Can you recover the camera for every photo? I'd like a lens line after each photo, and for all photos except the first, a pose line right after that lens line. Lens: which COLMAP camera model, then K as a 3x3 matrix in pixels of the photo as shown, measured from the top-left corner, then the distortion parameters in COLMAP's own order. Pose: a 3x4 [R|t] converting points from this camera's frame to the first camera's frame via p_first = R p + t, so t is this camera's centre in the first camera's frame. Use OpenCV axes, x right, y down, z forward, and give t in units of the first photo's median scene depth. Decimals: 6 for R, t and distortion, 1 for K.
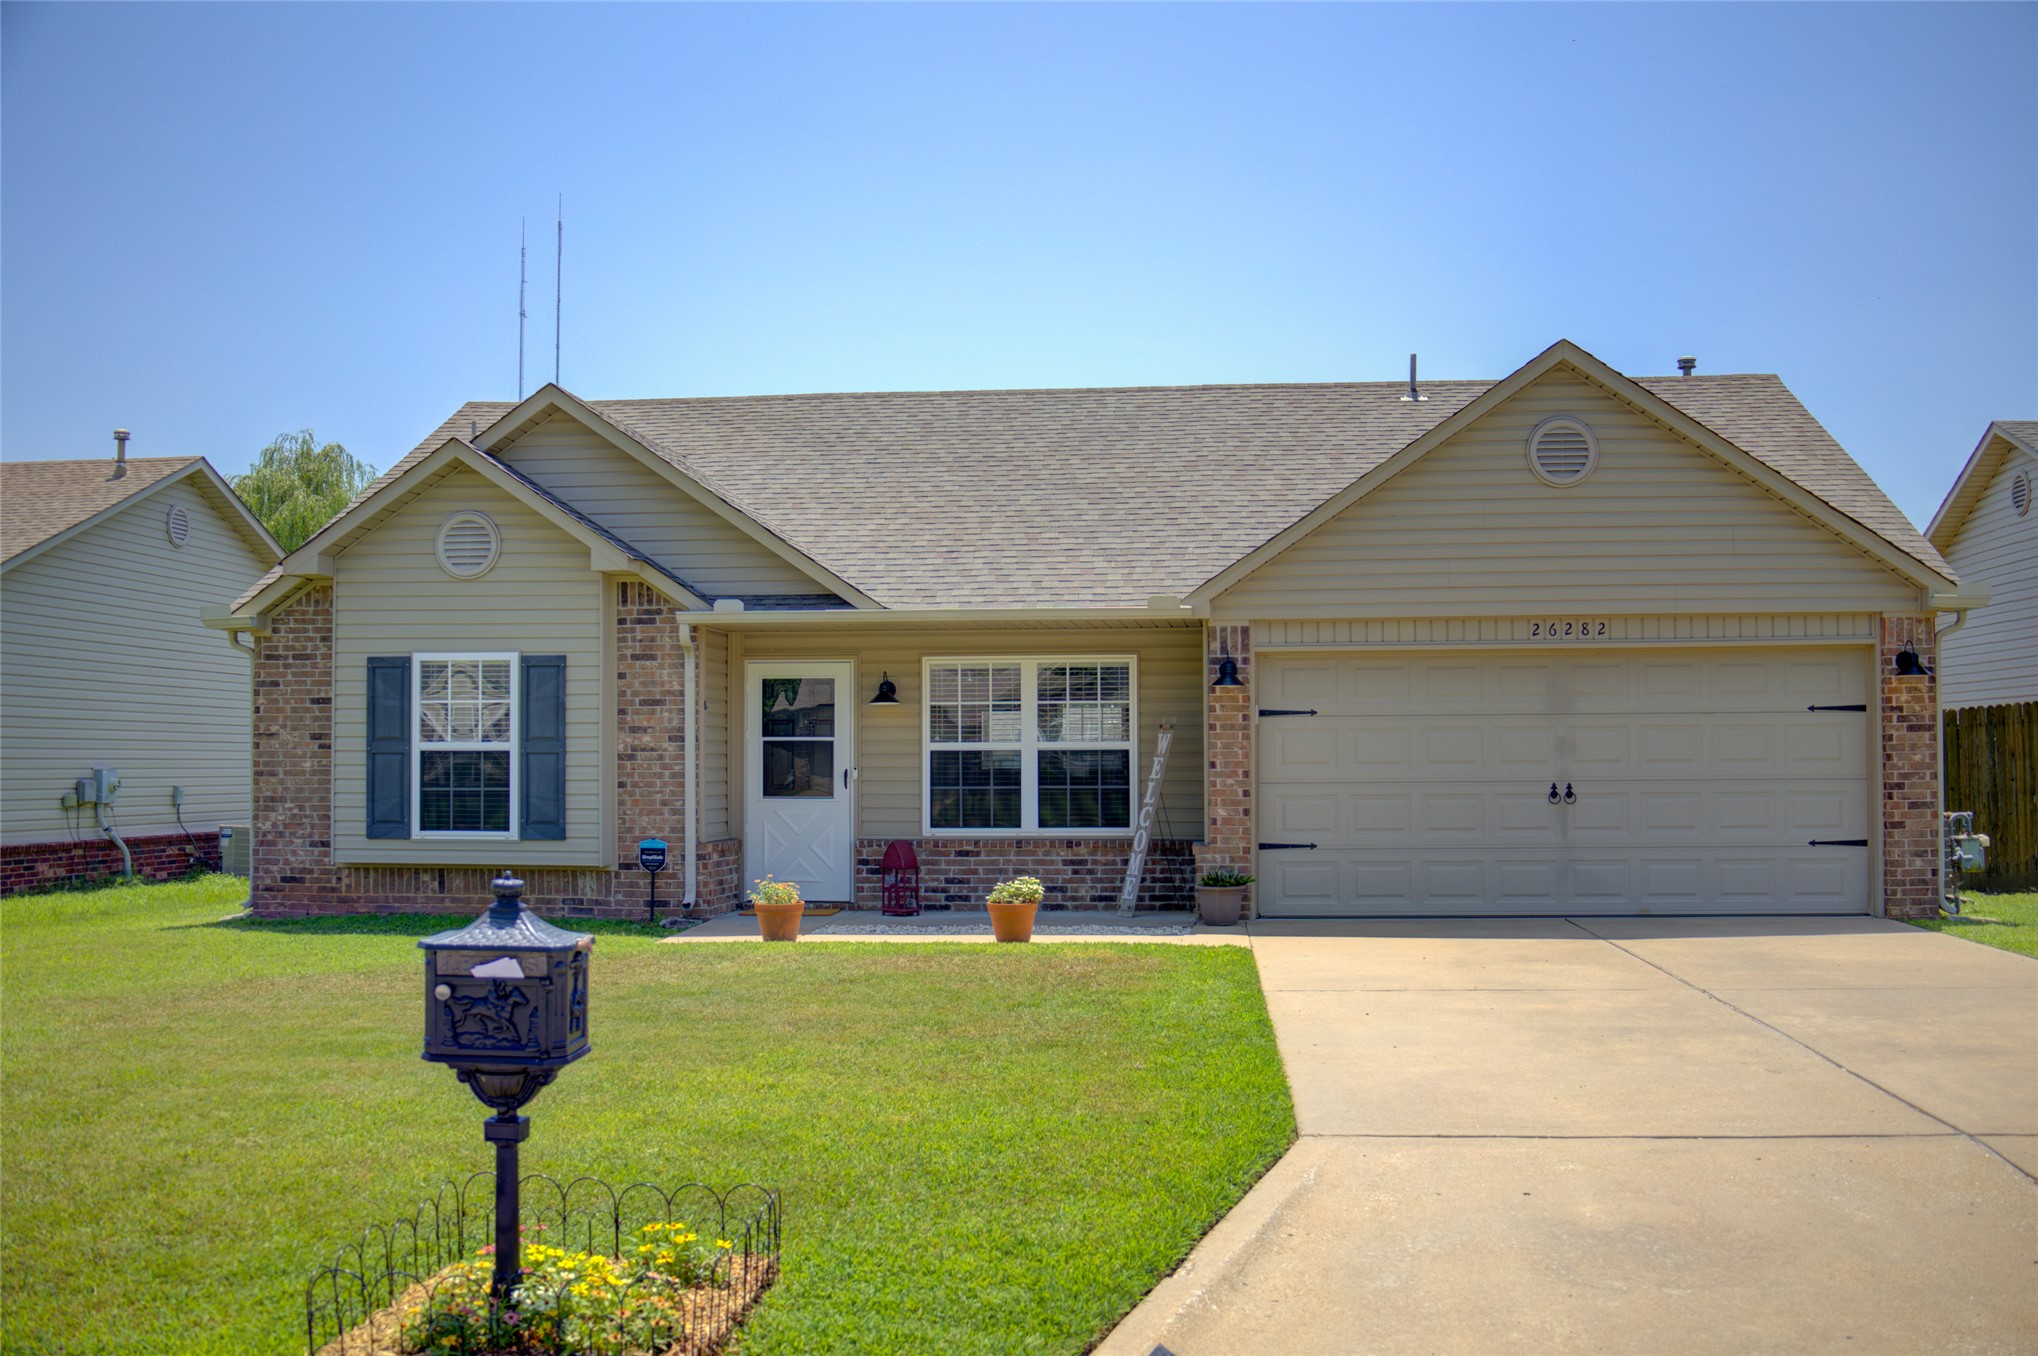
lens RADIAL K [[2042.6, 0, 1019.0], [0, 2042.6, 678.0], [0, 0, 1]] dist [-0.050002, -0.005093]
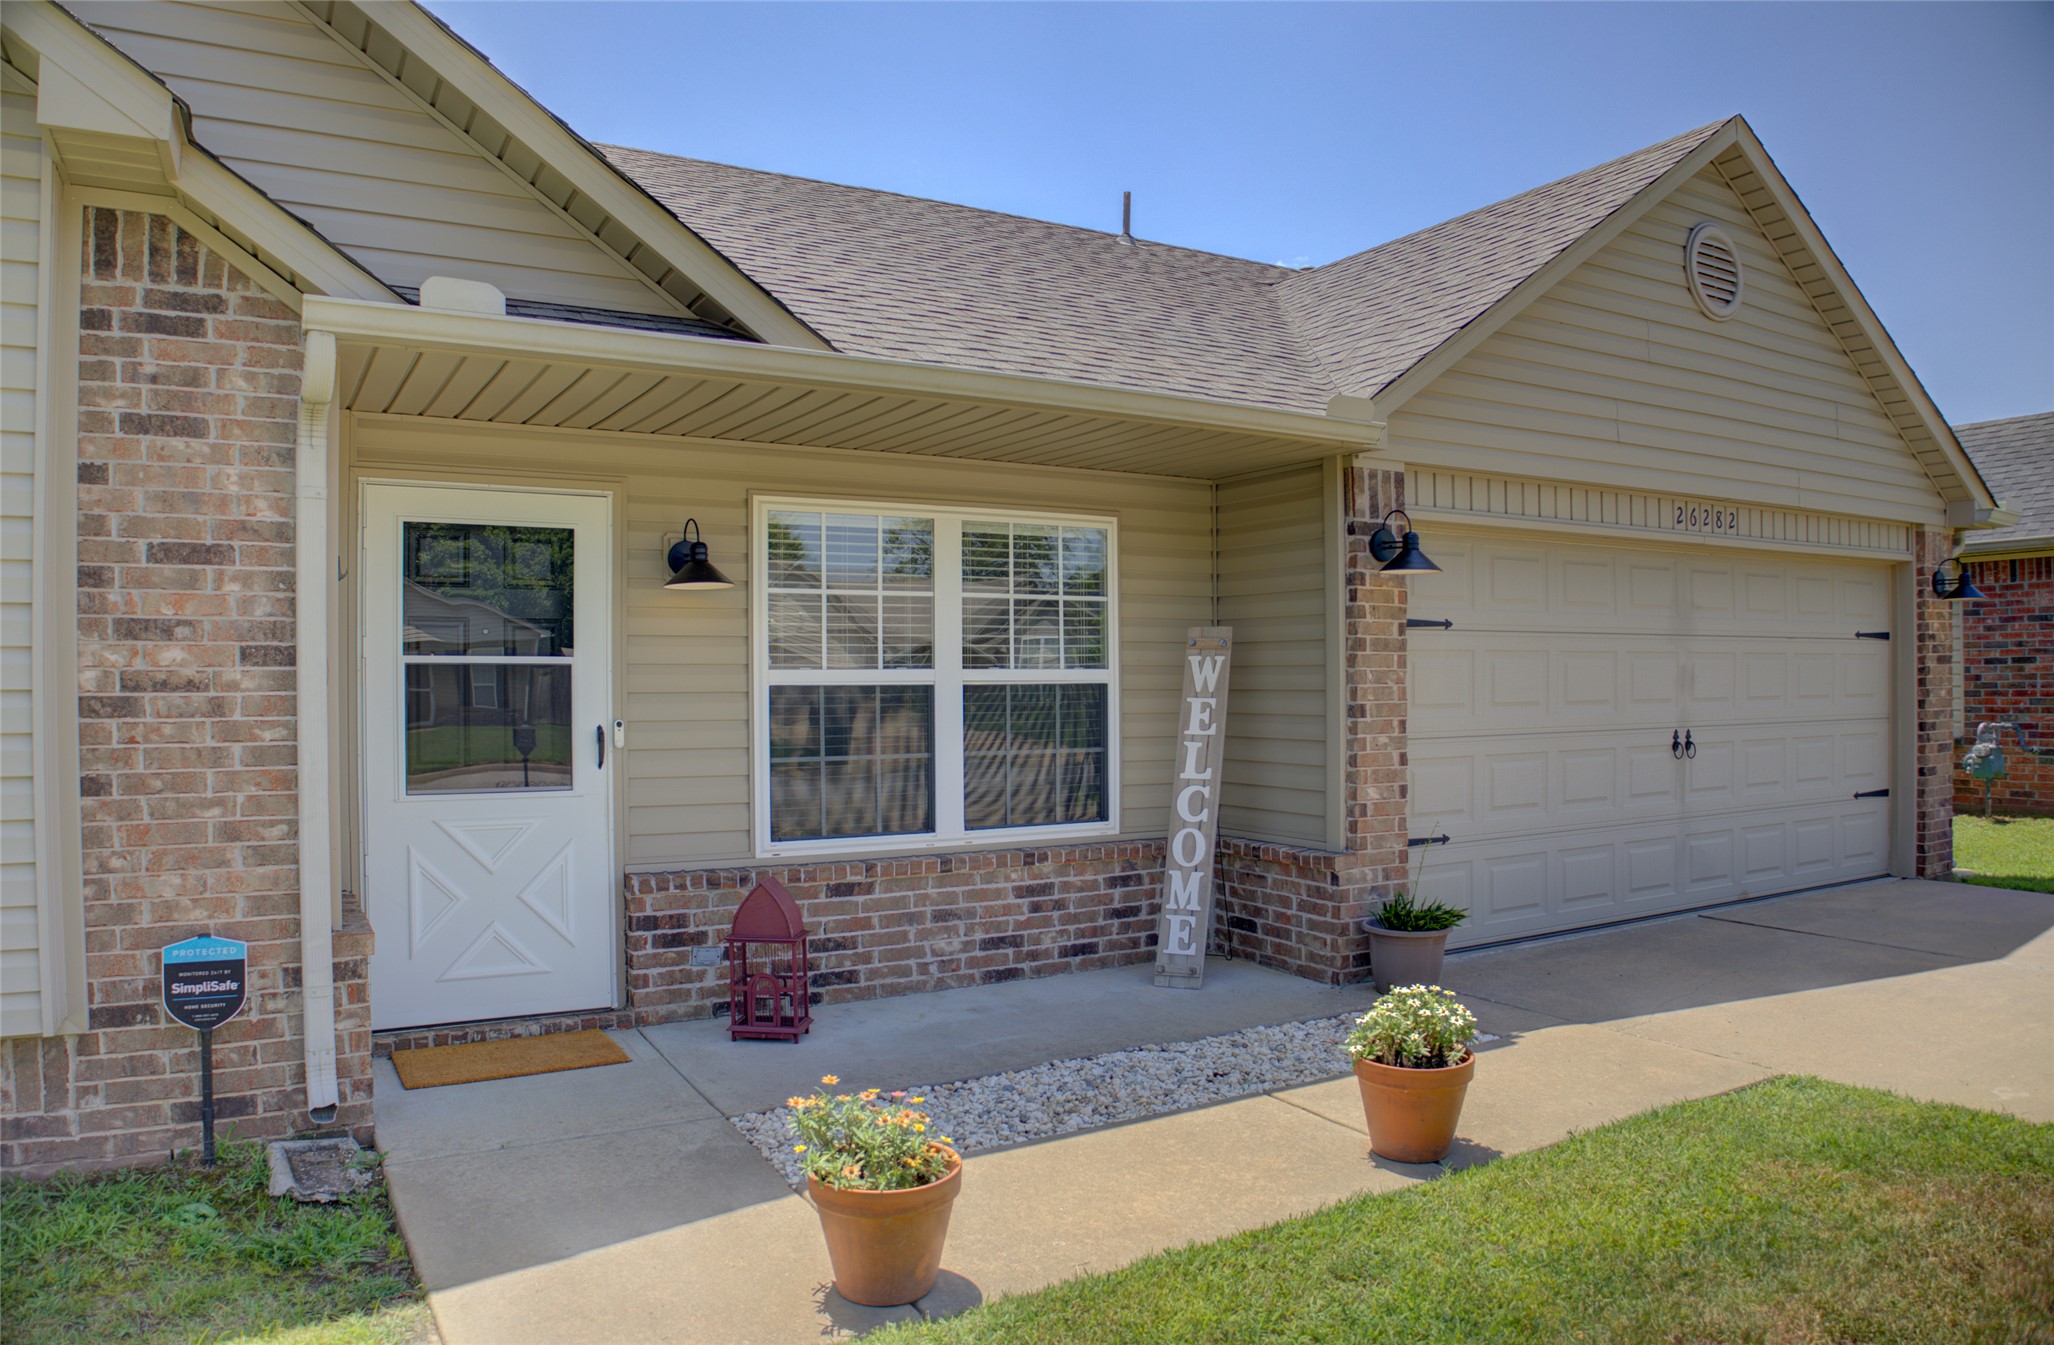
lens RADIAL K [[1399.4, 0, 1028.2], [0, 1399.4, 682.9], [0, 0, 1]] dist [-0.121310, 0.045298]
pose [[0.797827, -0.000460, 0.602886, -0.204291], [-0.021506, 0.999342, 0.029222, 0.024599], [-0.602503, -0.036280, 0.797292, 0.722050]]
